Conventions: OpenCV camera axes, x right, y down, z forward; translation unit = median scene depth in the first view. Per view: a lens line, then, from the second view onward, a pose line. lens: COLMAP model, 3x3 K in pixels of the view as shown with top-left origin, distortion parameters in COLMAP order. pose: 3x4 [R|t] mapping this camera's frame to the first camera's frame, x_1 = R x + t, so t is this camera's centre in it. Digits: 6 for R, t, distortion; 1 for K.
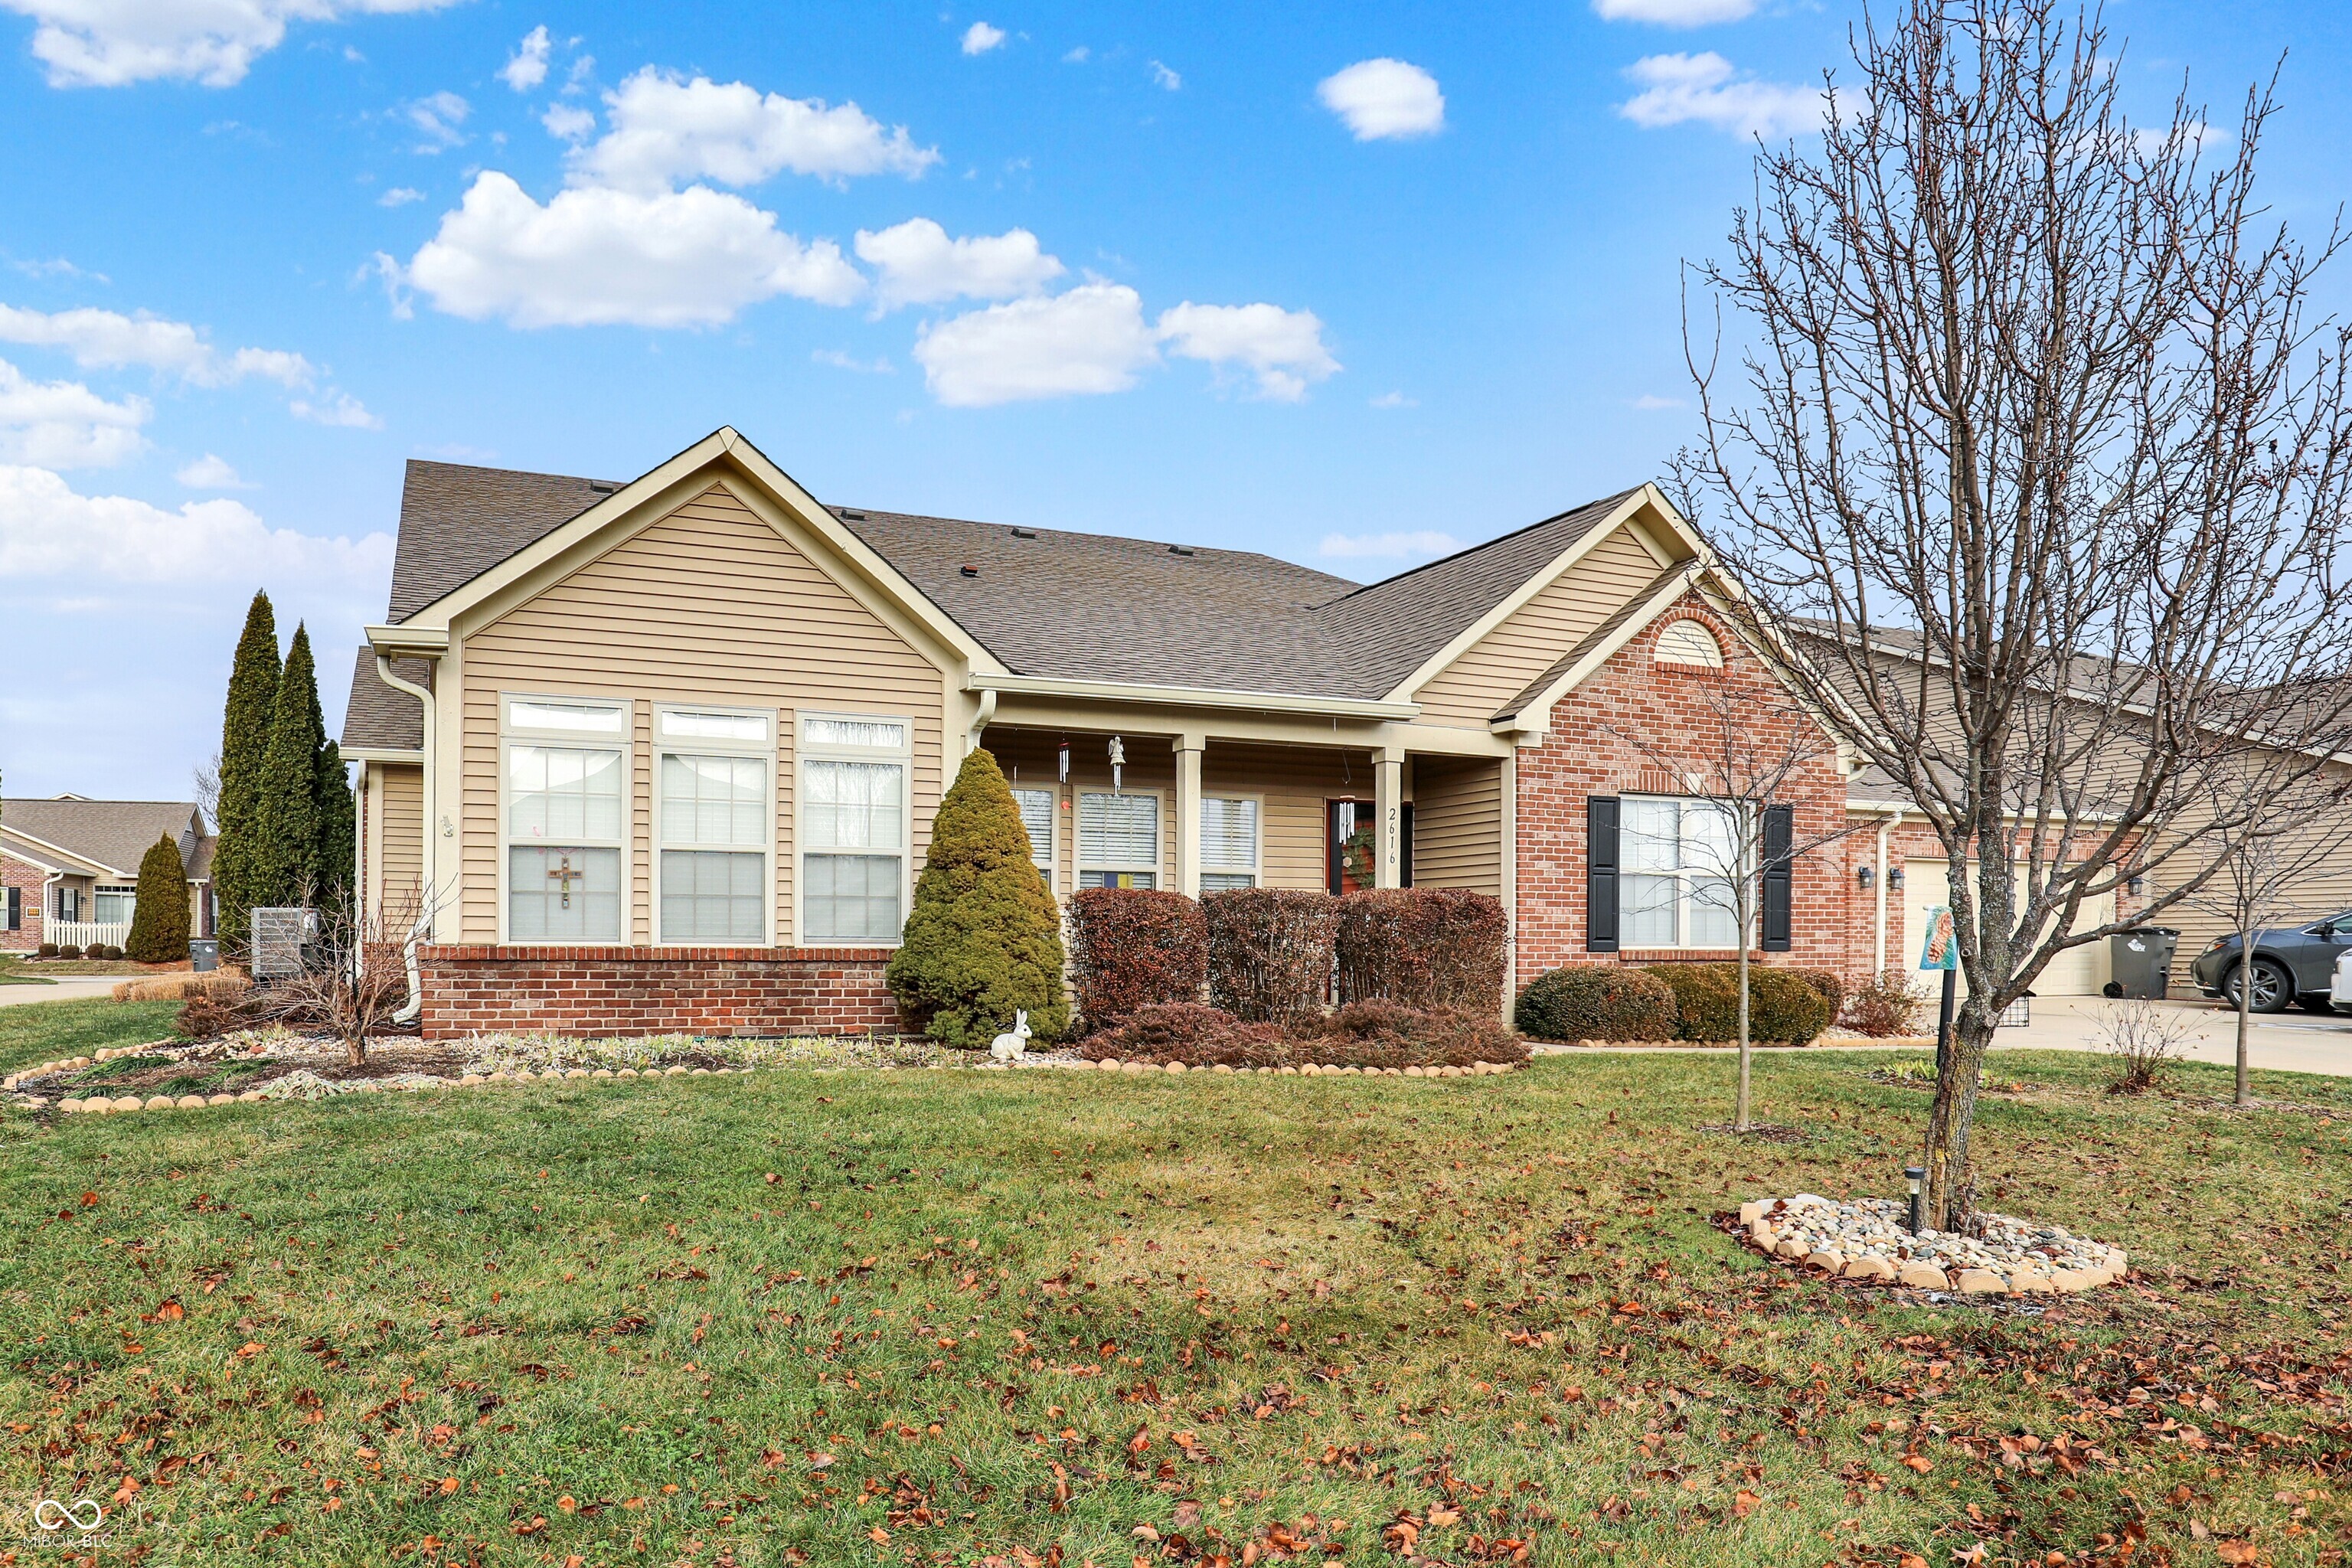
lens RADIAL K [[1116.3, 0, 1167.1], [0, 1116.3, 783.7], [0, 0, 1]] dist [-0.015517, 0.003579]
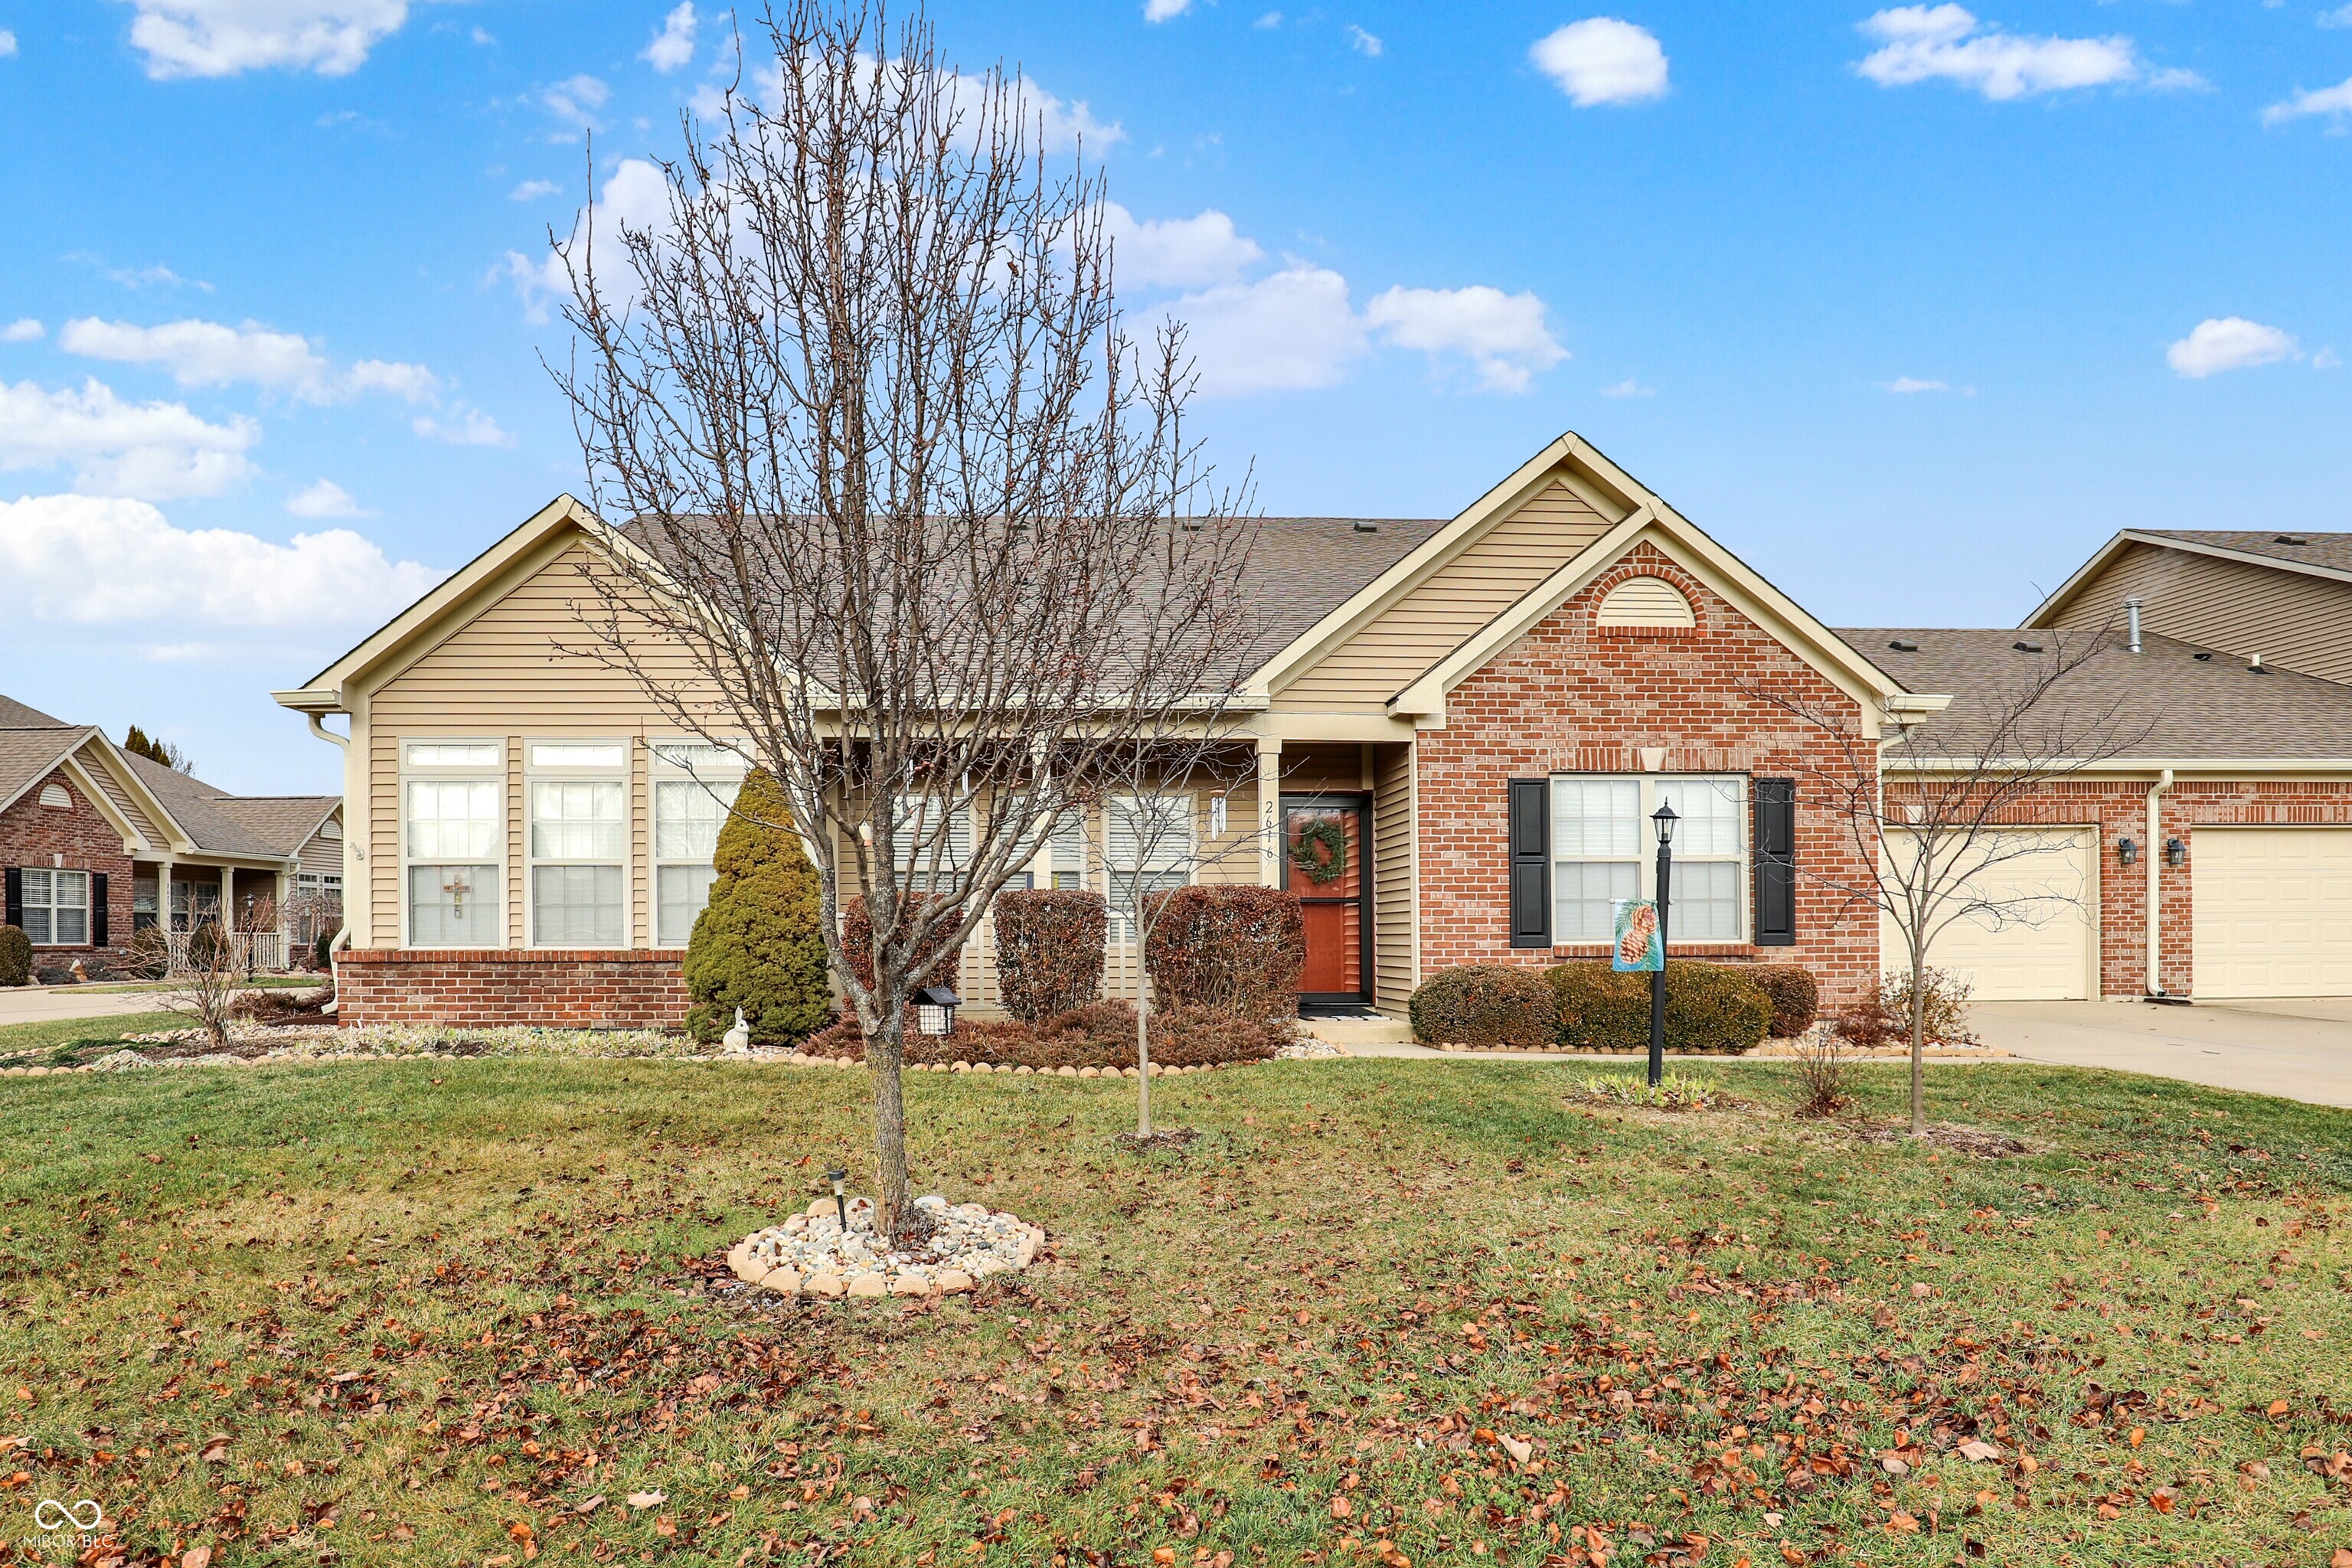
lens RADIAL K [[1116.3, 0, 1162.9], [0, 1116.3, 781.1], [0, 0, 1]] dist [-0.015517, 0.003579]
pose [[0.967272, -0.043256, -0.250028, 0.340945], [0.044215, 0.999020, -0.001783, 0.001971], [0.249860, -0.009330, 0.968237, 0.036028]]
